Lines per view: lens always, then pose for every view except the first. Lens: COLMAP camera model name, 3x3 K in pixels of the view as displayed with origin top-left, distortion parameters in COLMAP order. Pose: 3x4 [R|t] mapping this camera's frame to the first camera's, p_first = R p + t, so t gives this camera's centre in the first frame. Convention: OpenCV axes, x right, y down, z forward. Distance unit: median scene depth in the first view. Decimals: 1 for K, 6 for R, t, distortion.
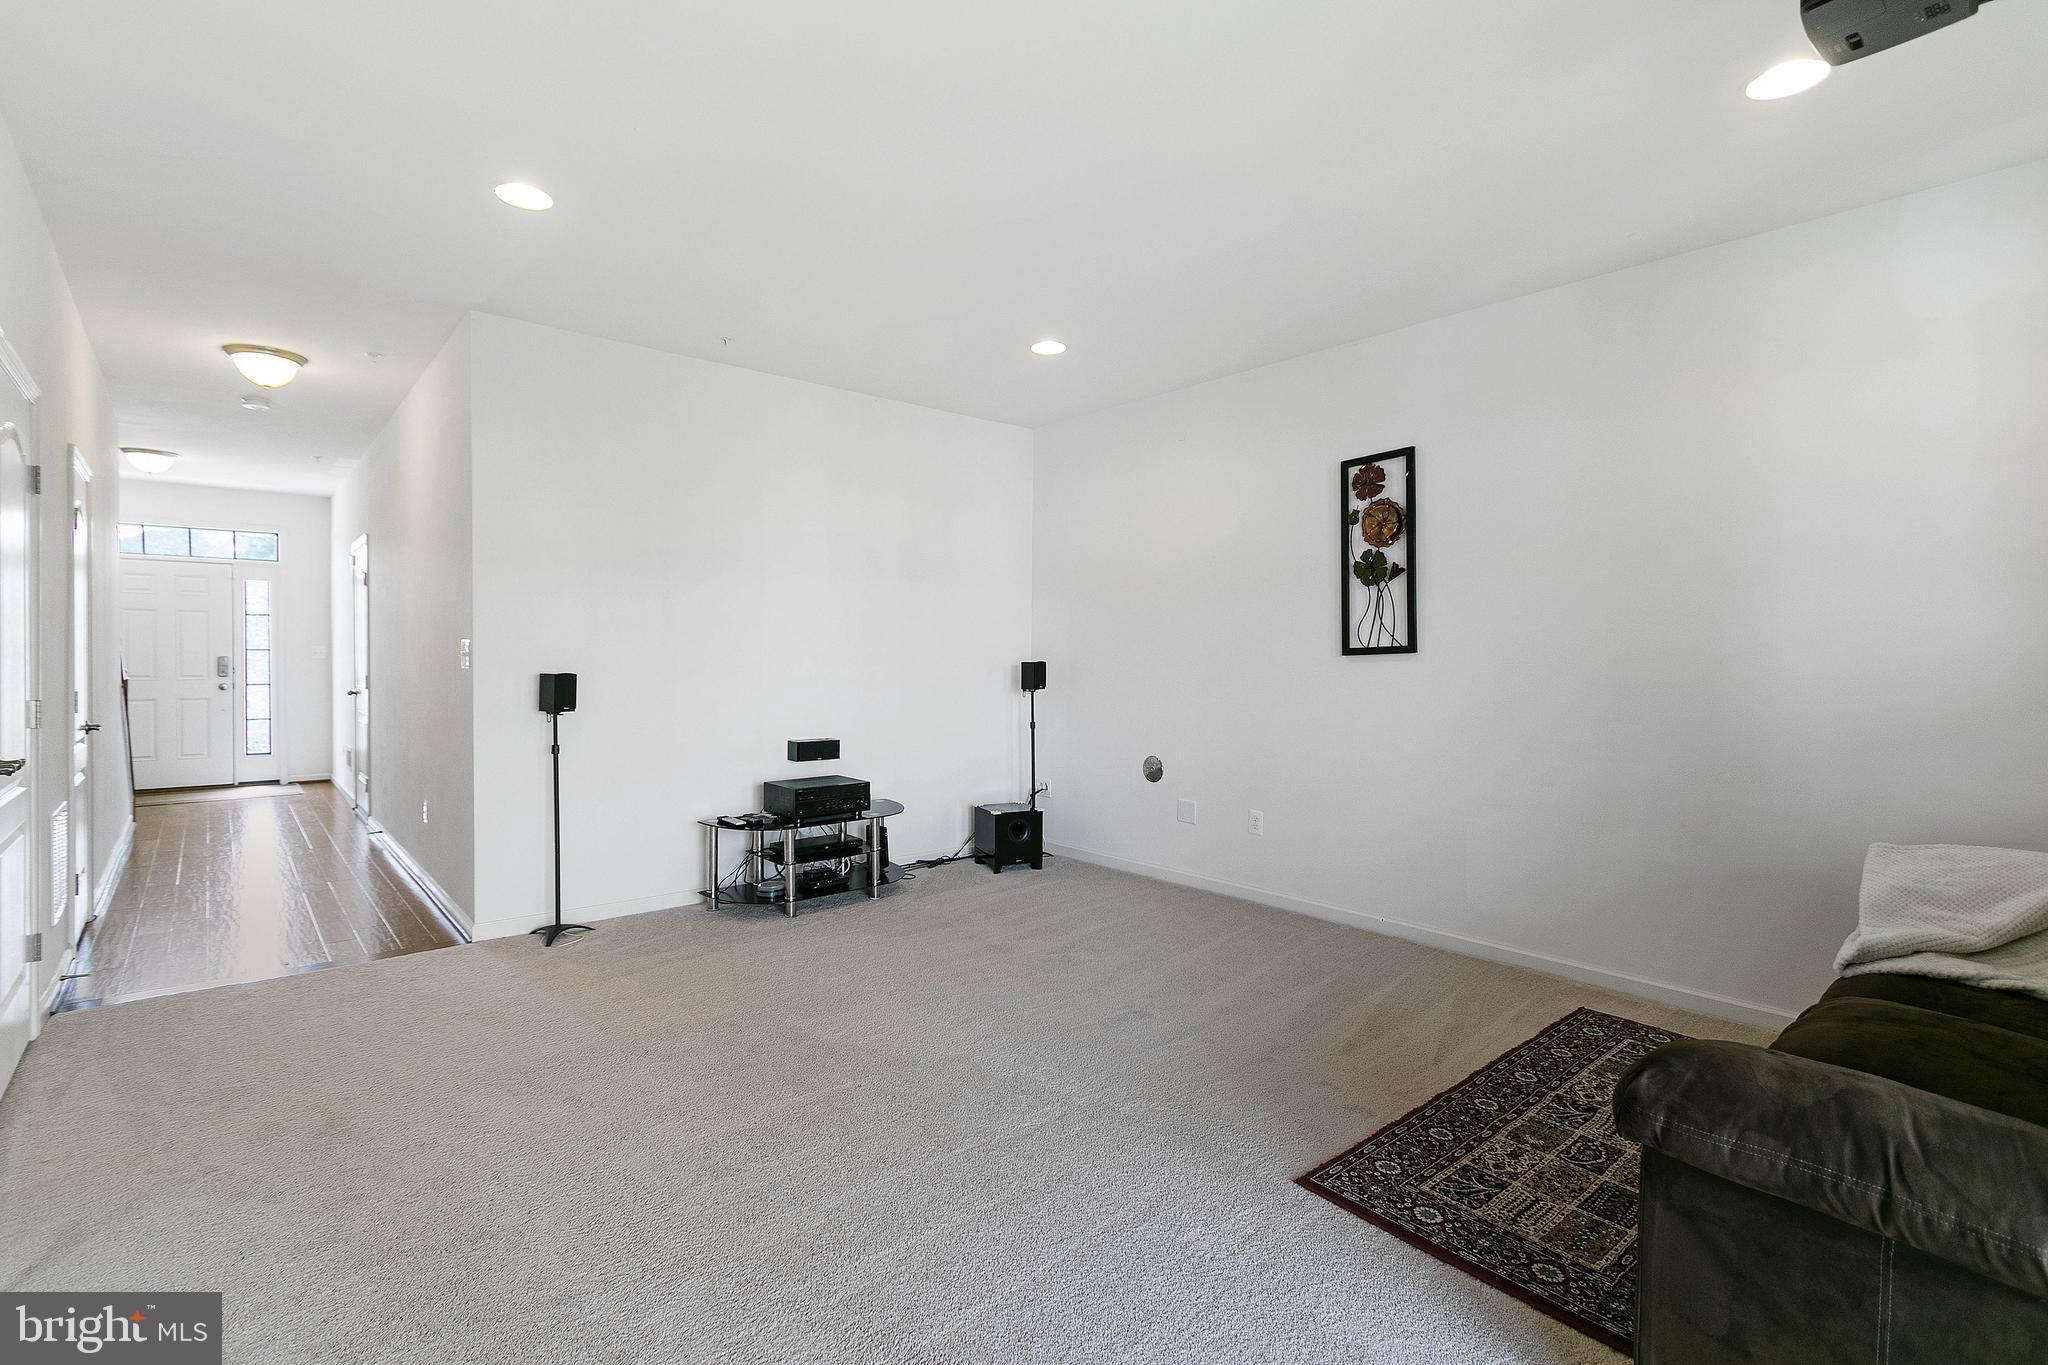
lens RADIAL K [[949.5, 0, 1013.0], [0, 949.5, 654.9], [0, 0, 1]] dist [-0.001385, 0.000083]
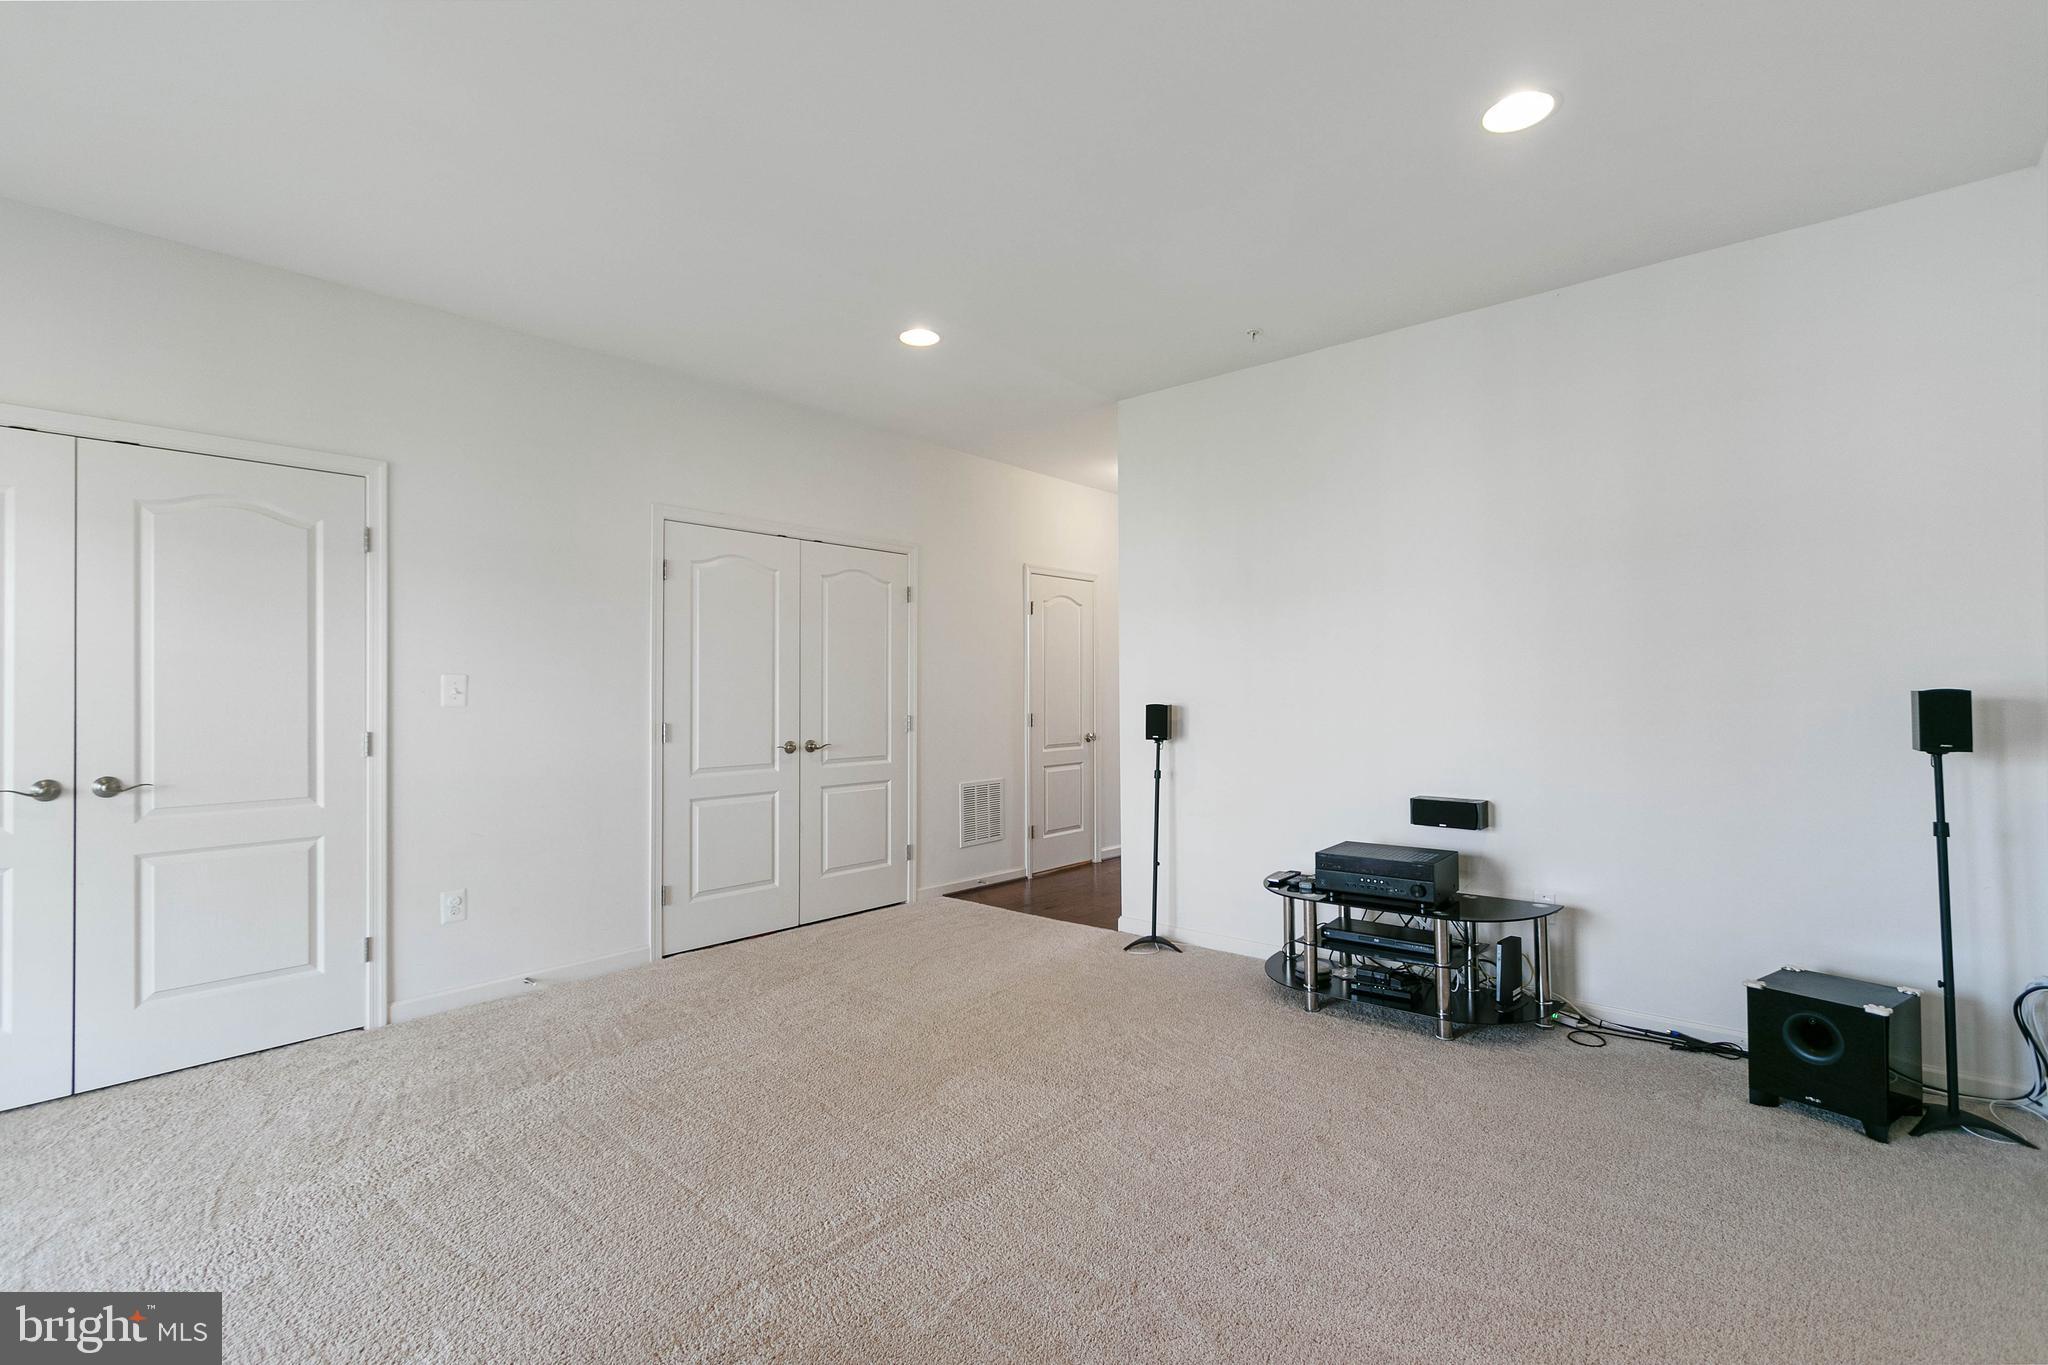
lens RADIAL K [[933.0, 0, 1016.9], [0, 933.0, 679.0], [0, 0, 1]] dist [0.002740, -0.001071]
pose [[0.146639, -0.023171, -0.988919, 0.544582], [0.004075, 0.999731, -0.022820, 0.013902], [0.989182, -0.000683, 0.146694, 0.675365]]
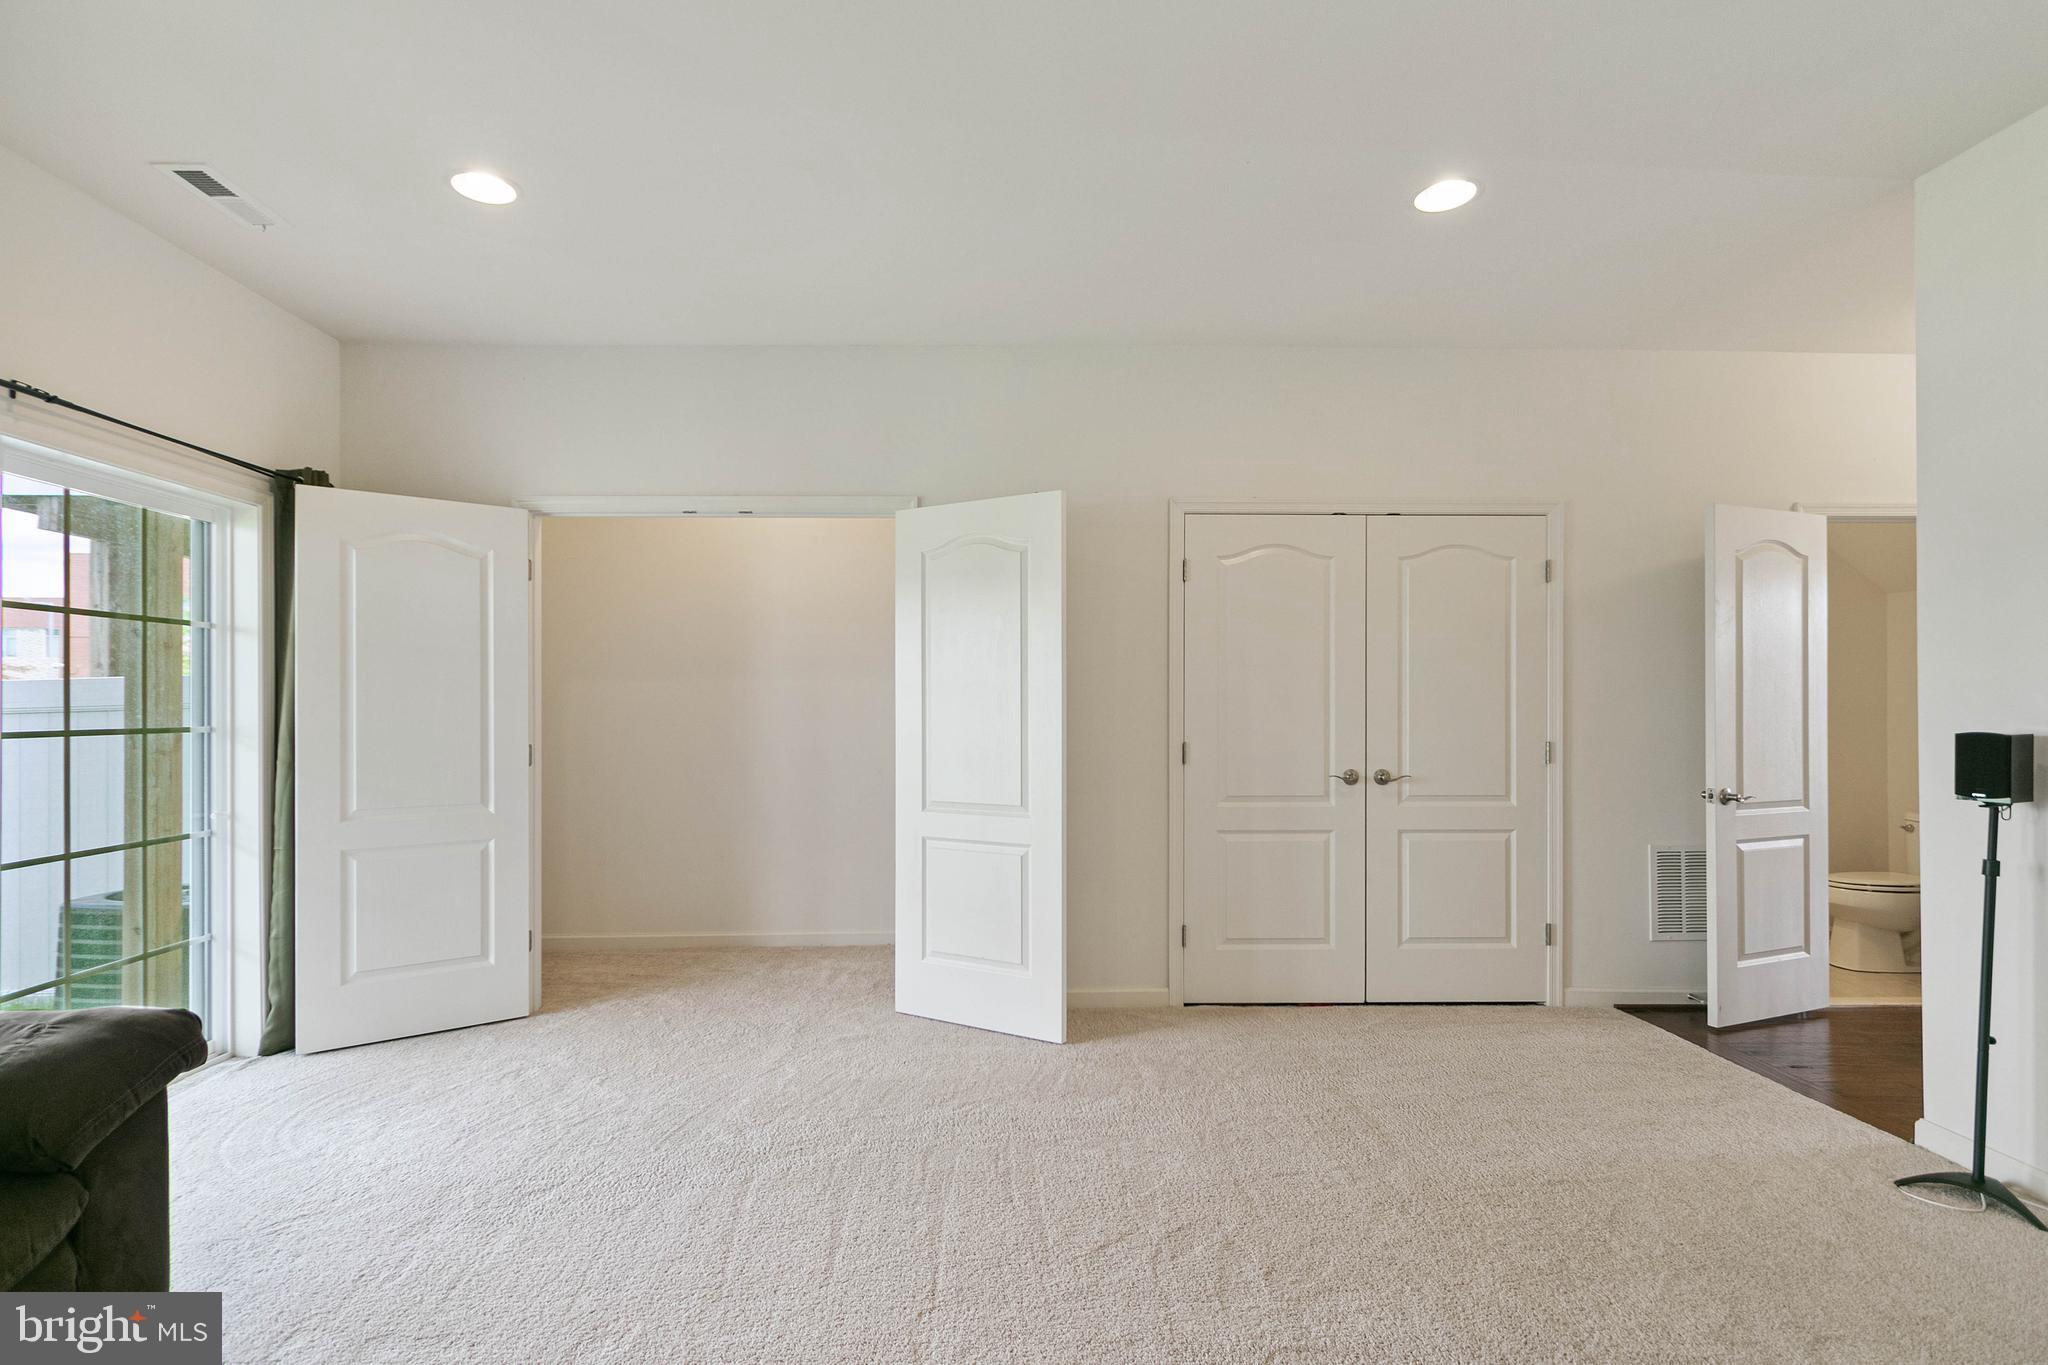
lens RADIAL K [[971.8, 0, 1003.3], [0, 971.8, 705.5], [0, 0, 1]] dist [0.002660, -0.000489]
pose [[-0.628535, -0.012540, -0.777680, 0.329610], [-0.006842, 0.999920, -0.010593, 0.012461], [0.777751, -0.001337, -0.628570, 0.897481]]
